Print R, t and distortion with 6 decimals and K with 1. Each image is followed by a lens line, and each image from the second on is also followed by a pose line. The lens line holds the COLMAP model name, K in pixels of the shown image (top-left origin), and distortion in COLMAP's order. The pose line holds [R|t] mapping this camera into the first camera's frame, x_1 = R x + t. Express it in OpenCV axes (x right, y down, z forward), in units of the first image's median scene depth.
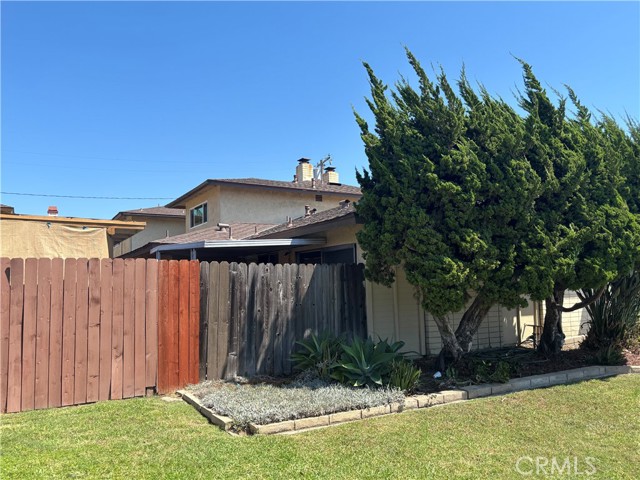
lens RADIAL K [[501.4, 0, 320.8], [0, 501.4, 236.9], [0, 0, 1]] dist [0.060501, -0.070862]
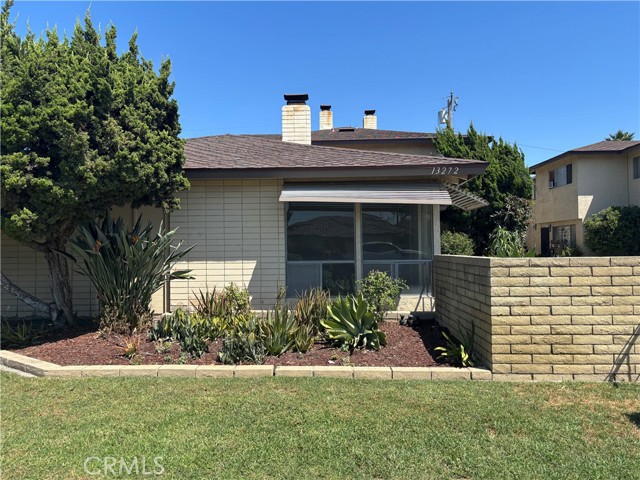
lens RADIAL K [[501.4, 0, 317.5], [0, 501.4, 233.9], [0, 0, 1]] dist [0.060501, -0.070862]
pose [[0.846584, 0.000934, -0.532255, 1.683634], [0.042911, 0.996624, 0.070002, 0.052942], [0.530523, -0.082102, 0.843685, 0.722960]]
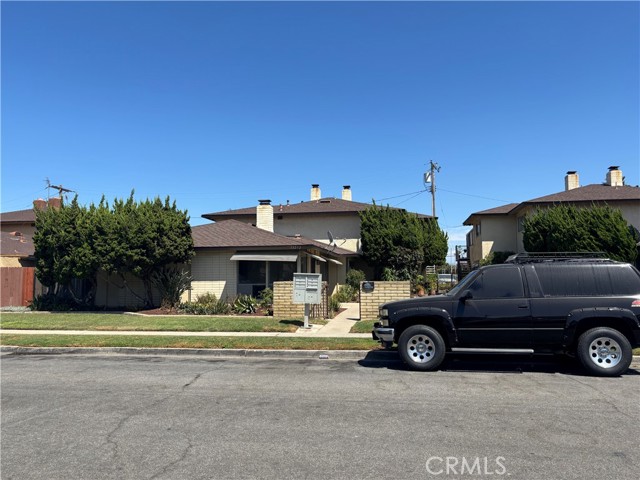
lens RADIAL K [[501.4, 0, 320.4], [0, 501.4, 244.5], [0, 0, 1]] dist [0.060501, -0.070862]
pose [[0.761384, -0.024171, -0.647850, 3.303626], [0.052818, 0.998295, 0.024829, -0.080031], [0.646146, -0.053122, 0.761363, -0.233517]]
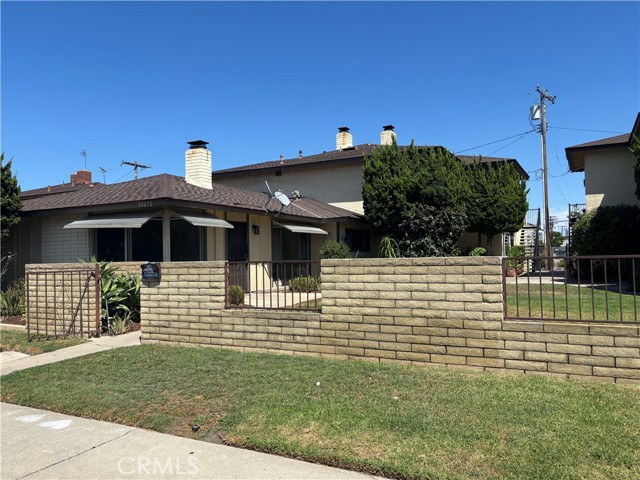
lens RADIAL K [[501.4, 0, 320.1], [0, 501.4, 243.5], [0, 0, 1]] dist [0.060501, -0.070862]
pose [[0.527338, -0.006997, -0.849627, 3.087592], [0.090872, 0.994695, 0.048210, 0.105949], [0.844782, -0.102631, 0.525176, 1.467721]]
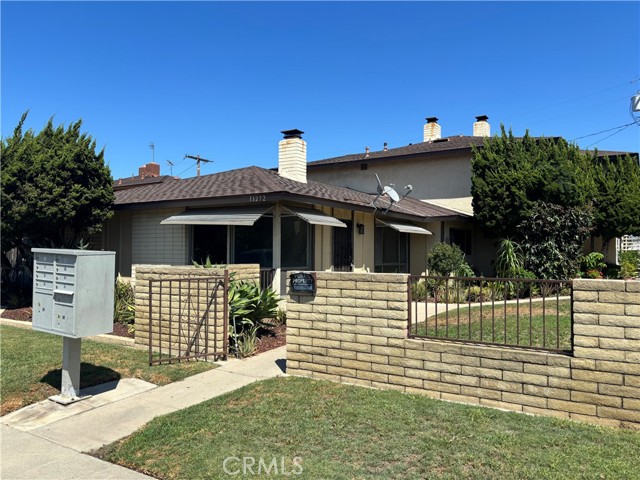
lens RADIAL K [[501.4, 0, 326.0], [0, 501.4, 238.8], [0, 0, 1]] dist [0.060501, -0.070862]
pose [[0.460096, 0.001536, -0.887868, 2.731456], [0.073690, 0.996482, 0.039911, 0.076659], [0.884806, -0.083790, 0.458364, 1.369532]]
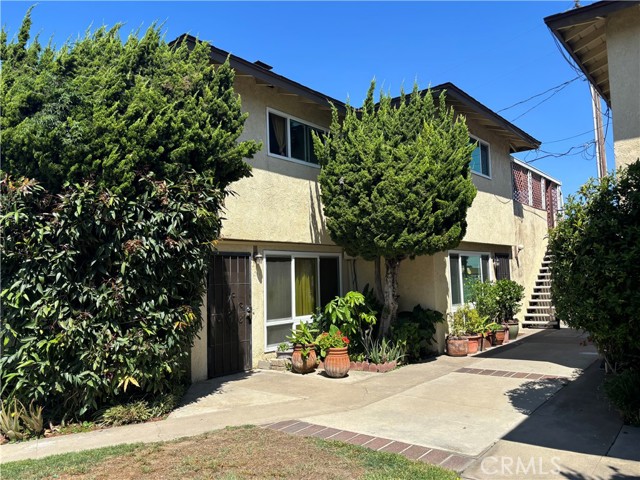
lens RADIAL K [[501.4, 0, 329.8], [0, 501.4, 243.8], [0, 0, 1]] dist [0.060501, -0.070862]
pose [[0.370017, -0.055939, -0.927339, 2.129105], [0.117648, 0.992971, -0.012956, 0.257131], [0.921546, -0.104306, 0.373997, 3.431471]]
